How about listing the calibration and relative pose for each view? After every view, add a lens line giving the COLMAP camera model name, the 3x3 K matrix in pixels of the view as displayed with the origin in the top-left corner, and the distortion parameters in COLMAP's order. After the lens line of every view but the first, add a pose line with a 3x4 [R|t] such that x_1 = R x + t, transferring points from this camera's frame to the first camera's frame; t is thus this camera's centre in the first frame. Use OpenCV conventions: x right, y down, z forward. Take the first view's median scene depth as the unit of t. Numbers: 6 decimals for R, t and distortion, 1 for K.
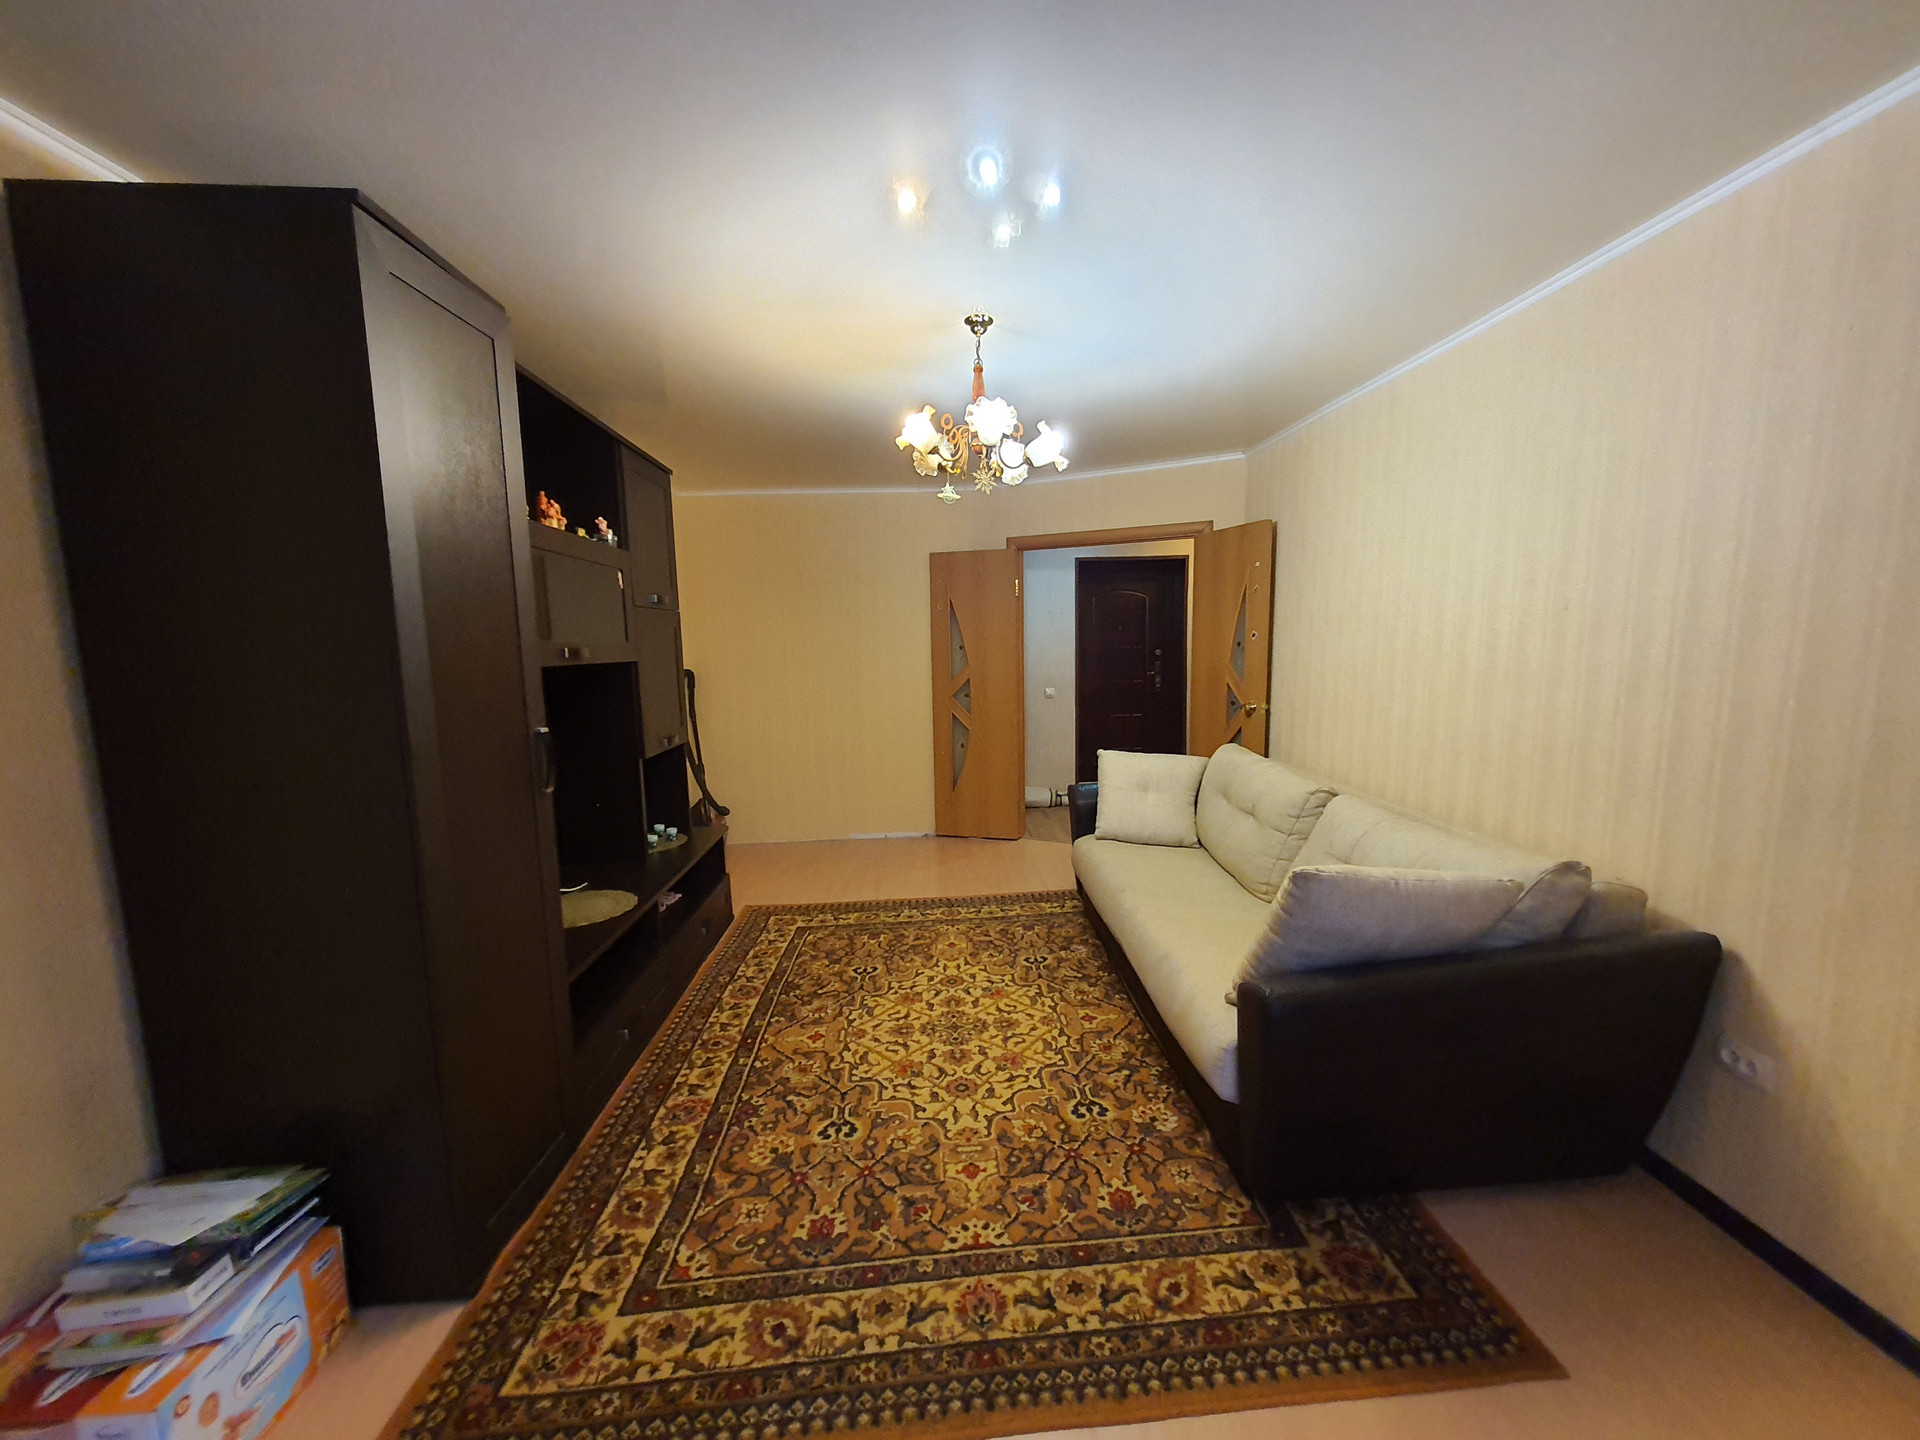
lens RADIAL K [[748.0, 0, 977.5], [0, 748.0, 734.9], [0, 0, 1]] dist [0.004499, -0.000012]
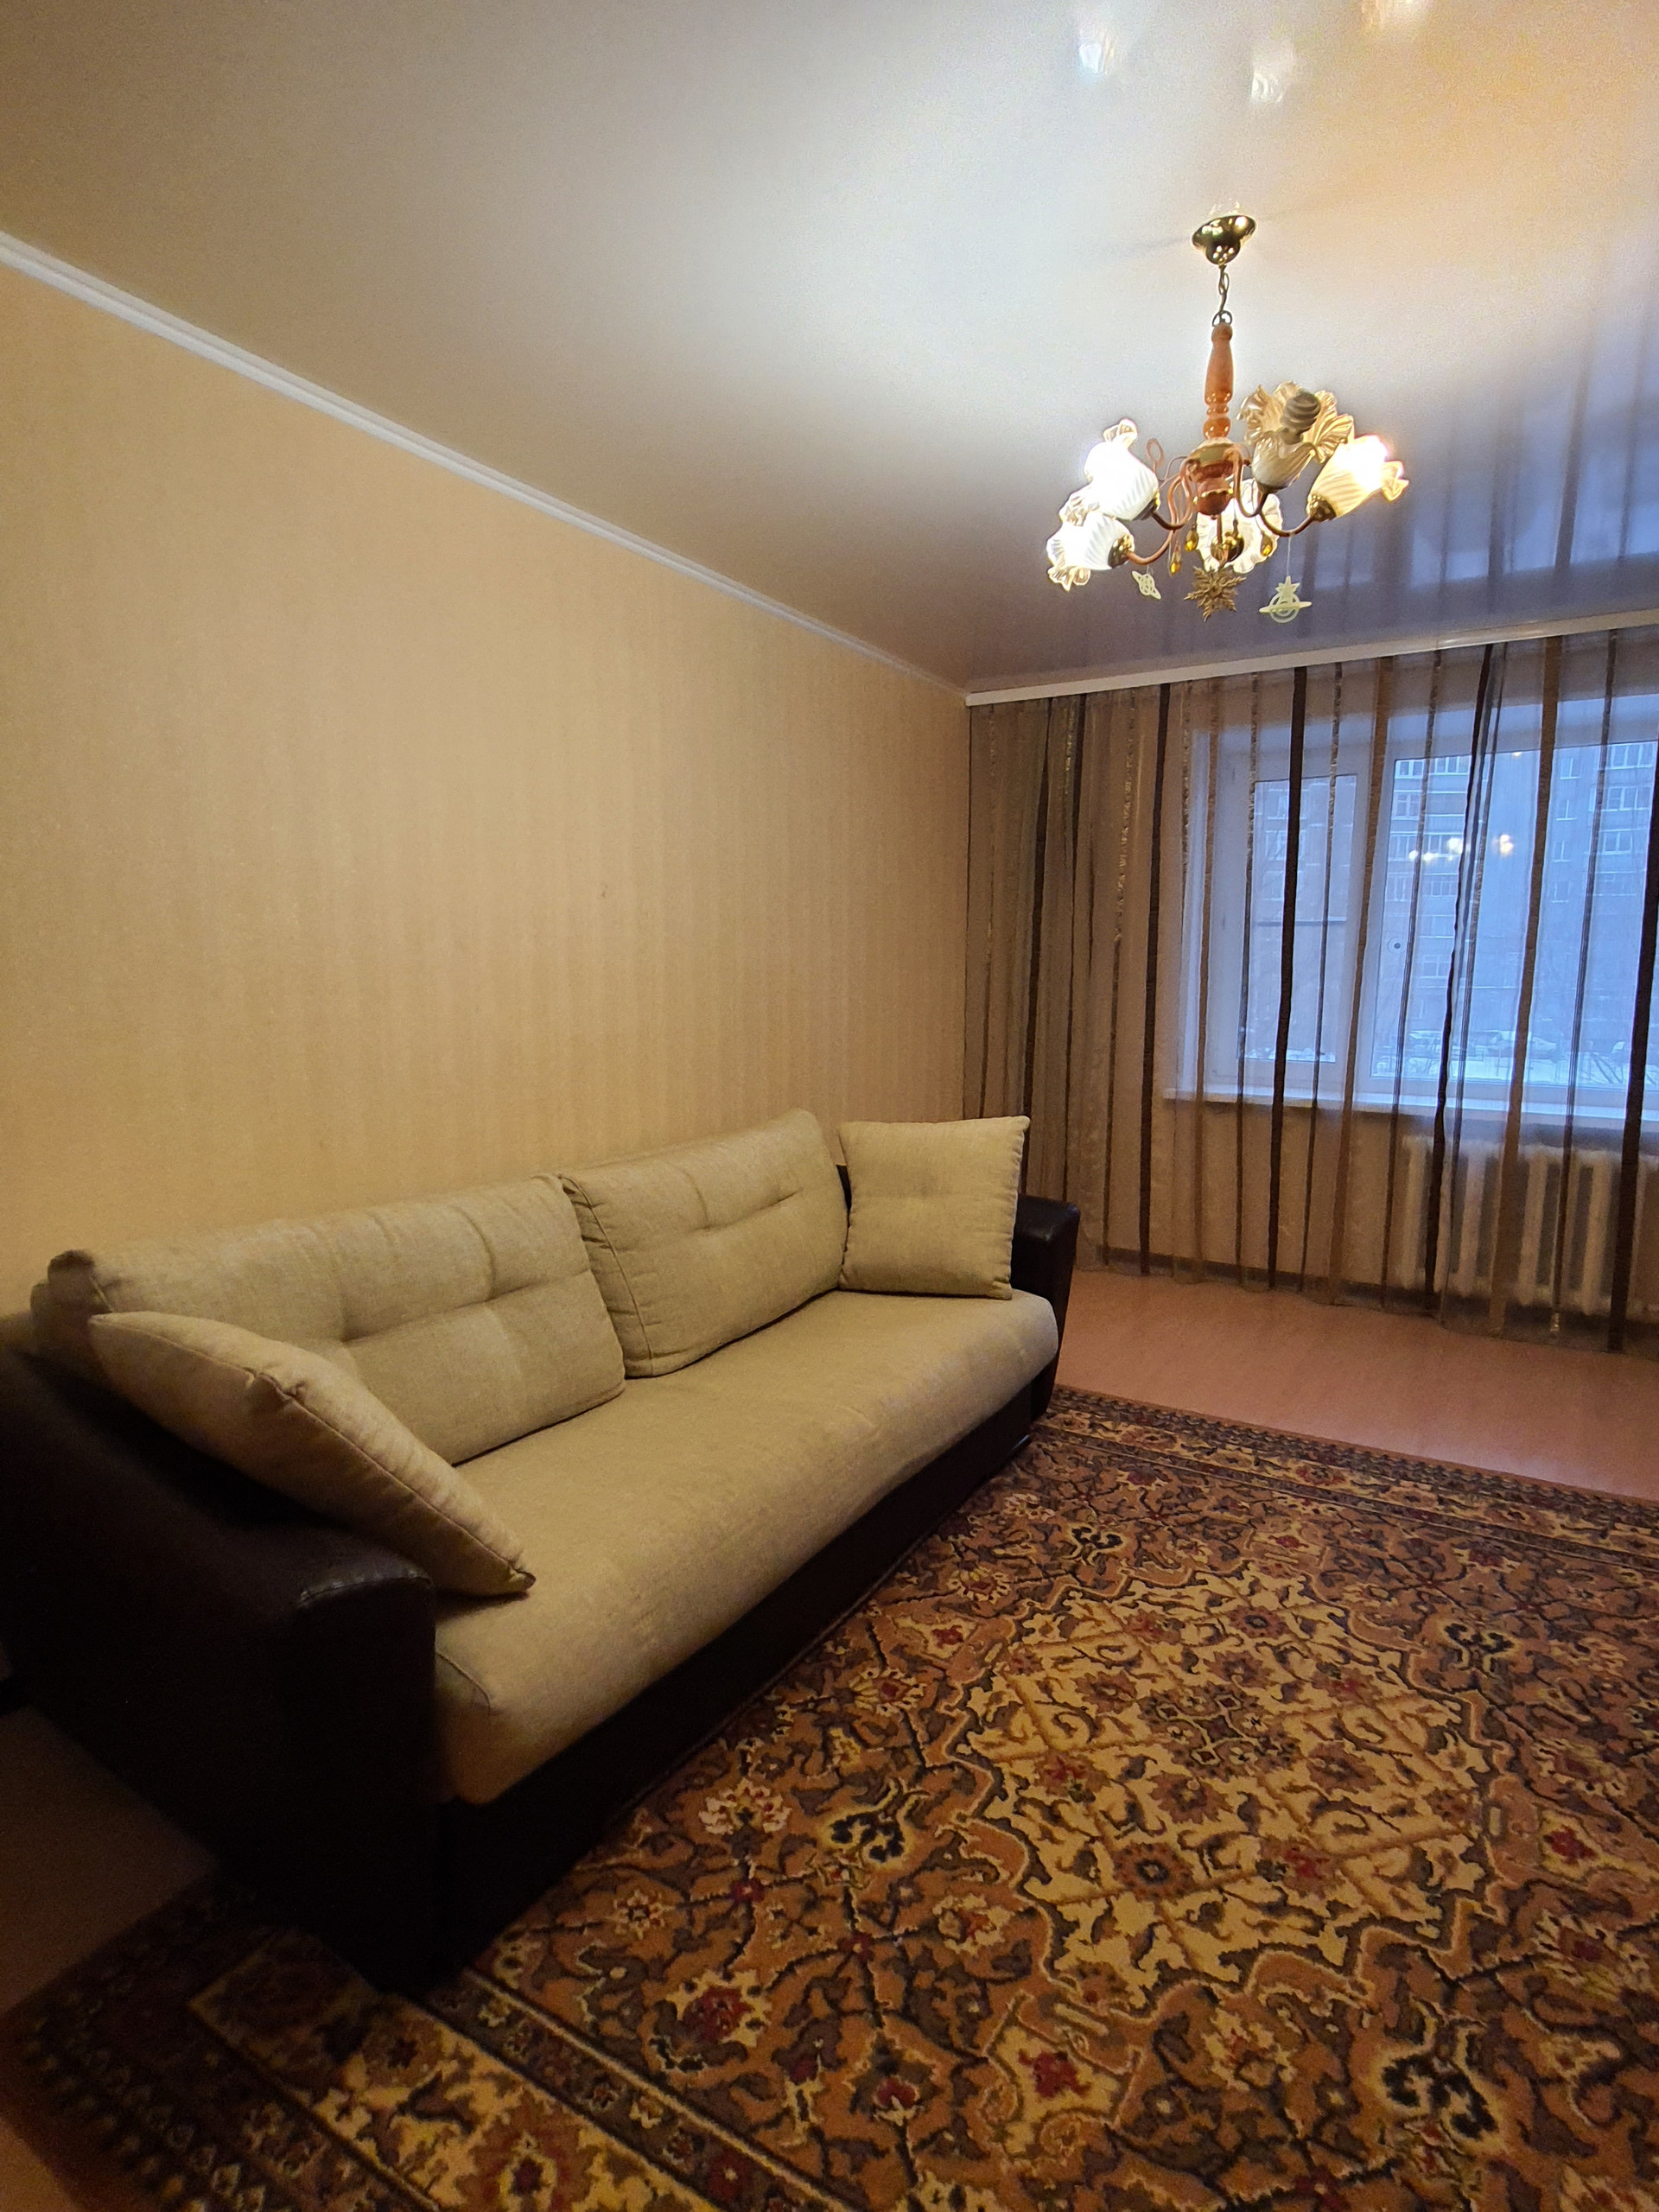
lens RADIAL K [[1163.8, 0, 803.2], [0, 1163.8, 1117.2], [0, 0, 1]] dist [0.011261, 0.000211]
pose [[-0.805743, -0.068933, 0.588240, -0.257309], [0.084967, 0.969476, 0.229992, -0.191300], [-0.586138, 0.235296, -0.775292, 1.863082]]
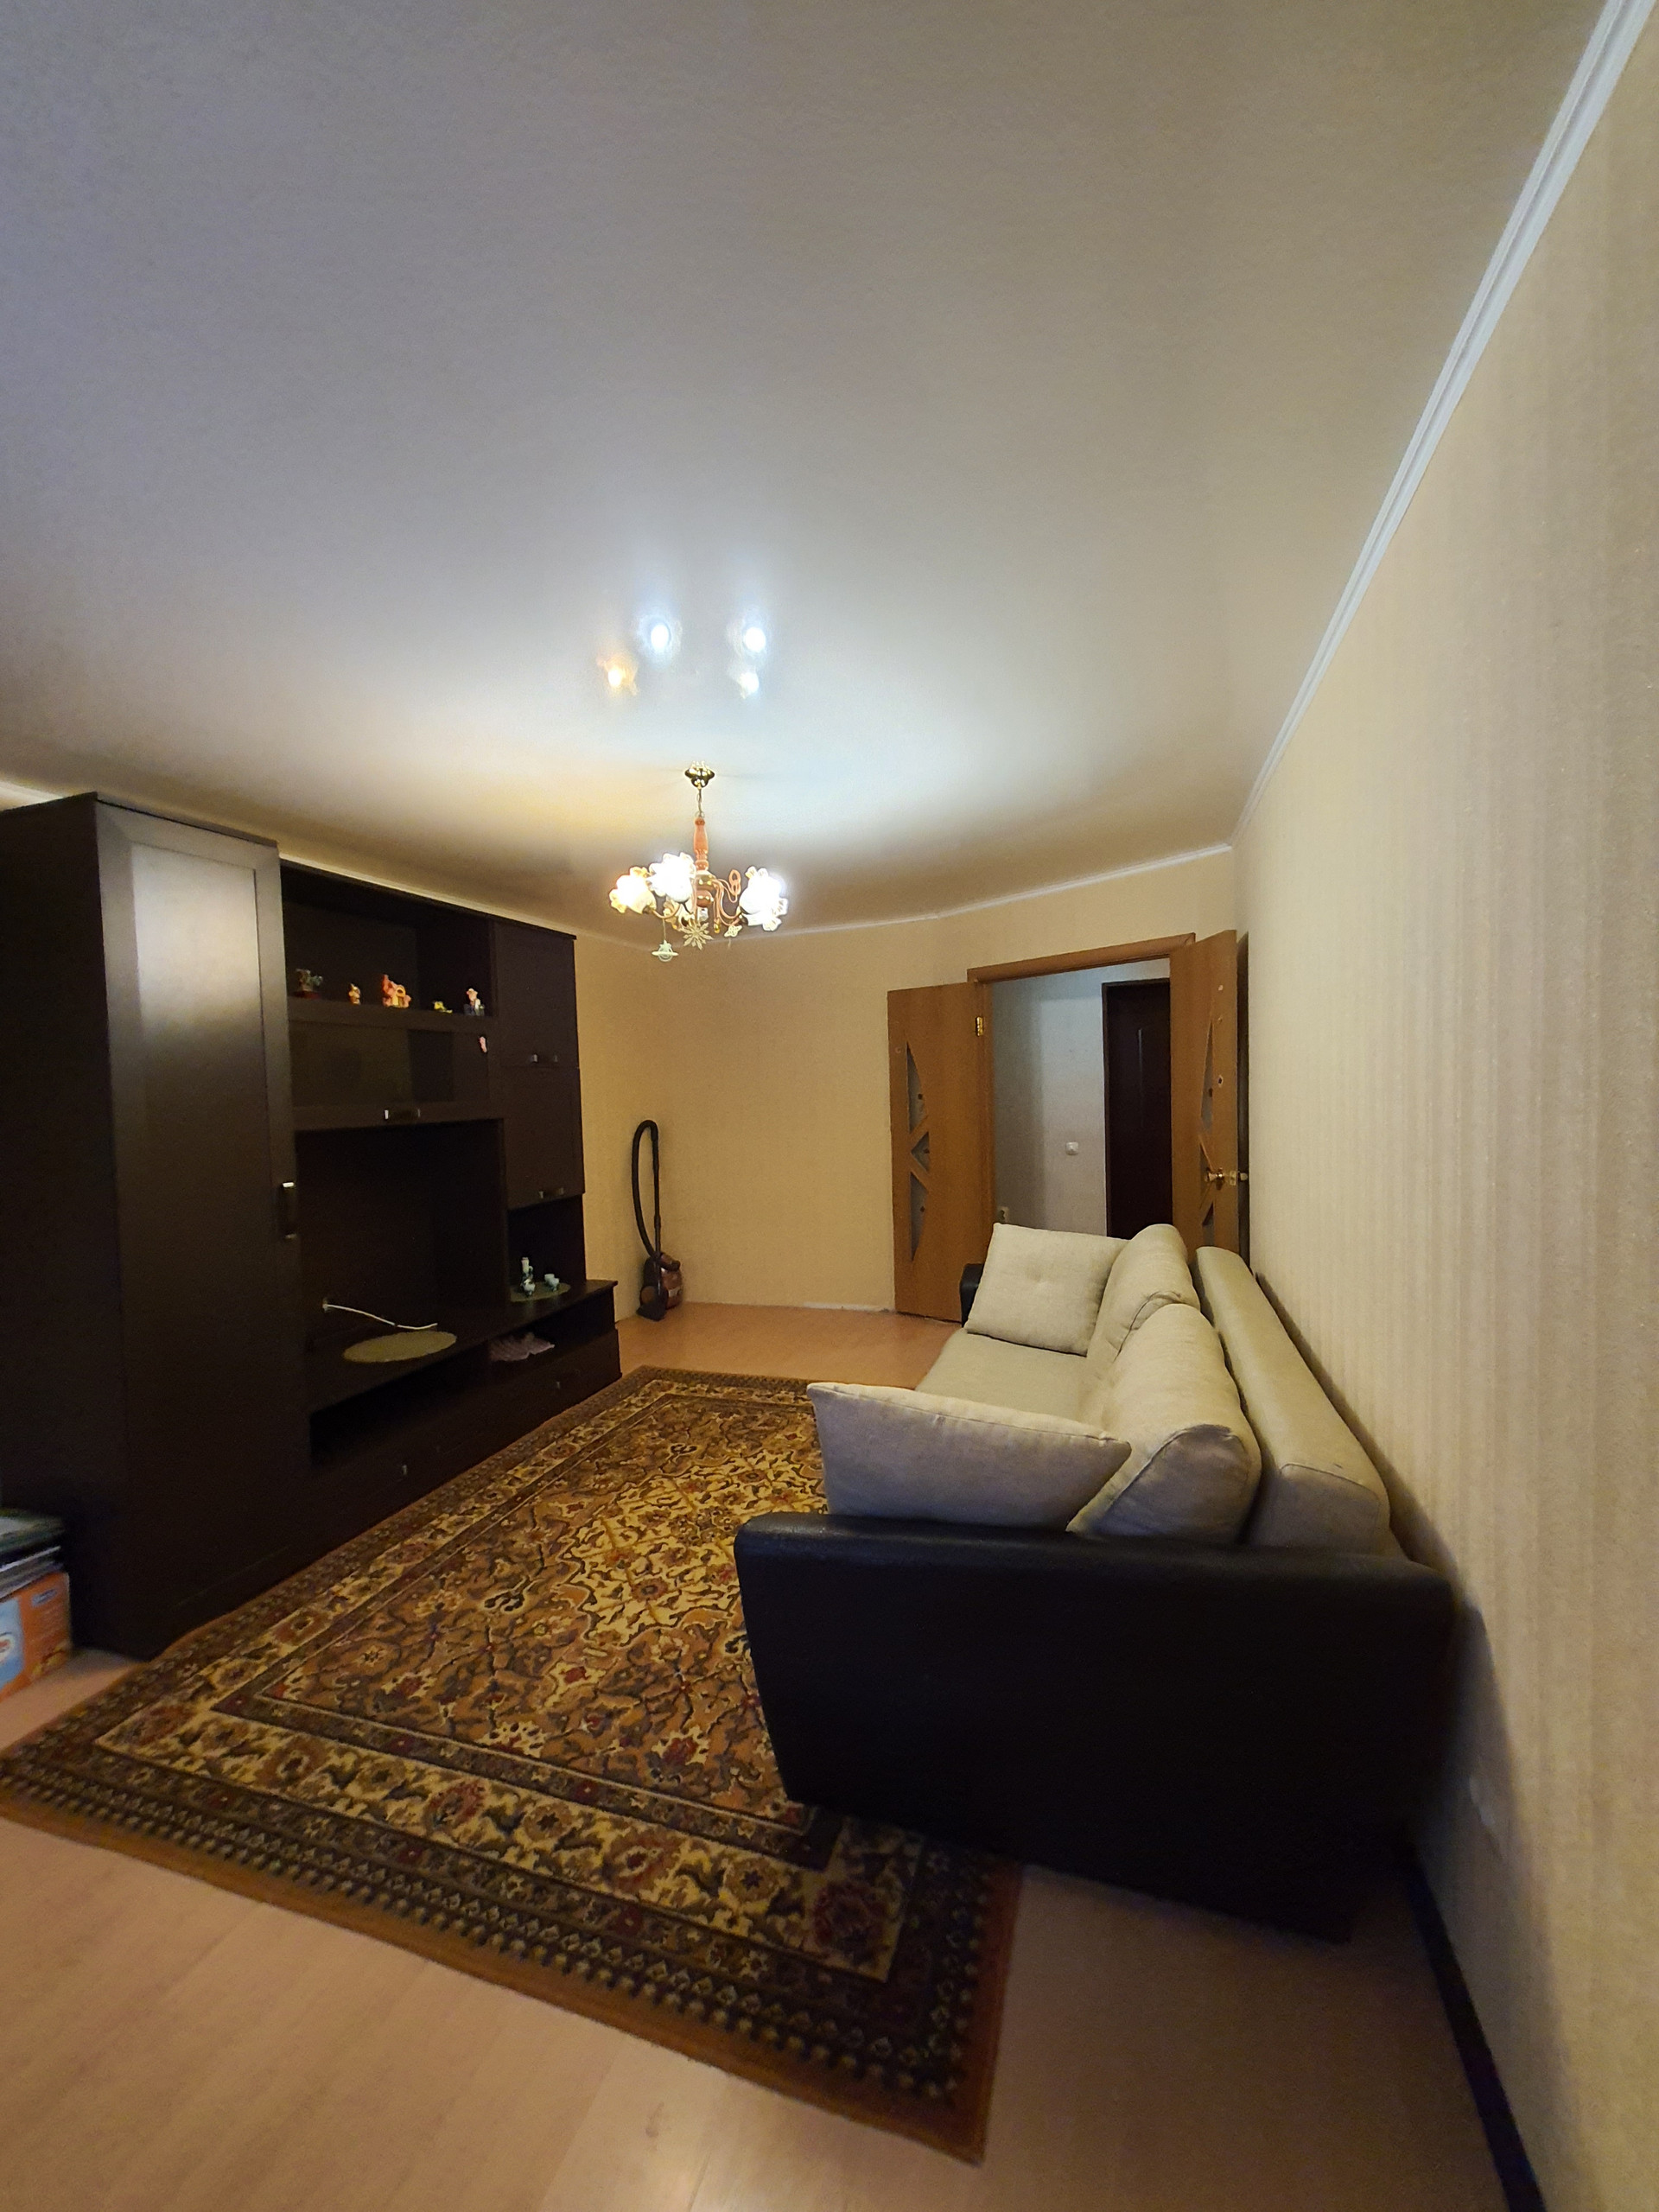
lens RADIAL K [[861.8, 0, 808.7], [0, 861.8, 1120.8], [0, 0, 1]] dist [0.004499, -0.000012]
pose [[0.913477, 0.002683, -0.406881, 0.579395], [-0.033087, 0.997156, -0.067708, -0.034271], [0.405542, 0.075312, 0.910968, 0.074687]]
